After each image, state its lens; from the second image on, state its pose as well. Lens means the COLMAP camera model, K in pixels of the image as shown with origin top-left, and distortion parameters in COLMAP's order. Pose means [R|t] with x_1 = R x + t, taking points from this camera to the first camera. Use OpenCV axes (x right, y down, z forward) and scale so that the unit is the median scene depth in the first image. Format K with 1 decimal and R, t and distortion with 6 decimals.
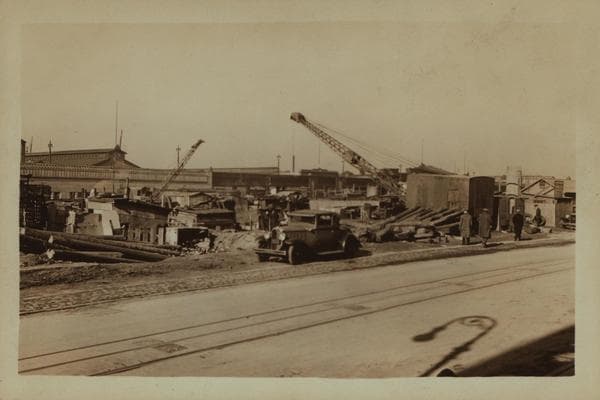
lens RADIAL K [[654.3, 0, 300.0], [0, 654.3, 200.0], [0, 0, 1]] dist [0.013546, -0.000480]
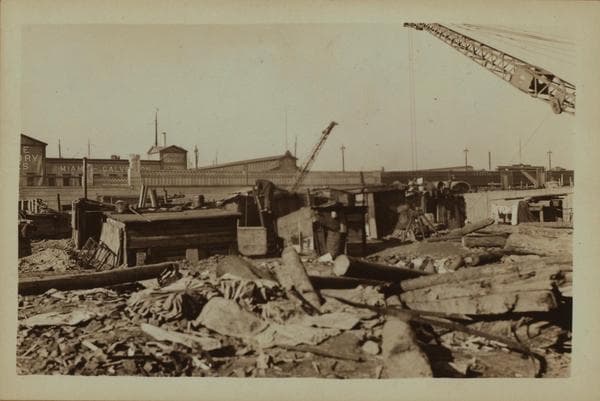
lens RADIAL K [[654.3, 0, 300.0], [0, 654.3, 200.5], [0, 0, 1]] dist [0.013546, -0.000480]
pose [[0.952455, -0.044770, -0.301373, 0.031560], [0.041320, 0.998987, -0.017816, 0.008493], [0.301865, 0.004516, 0.953340, 0.283434]]
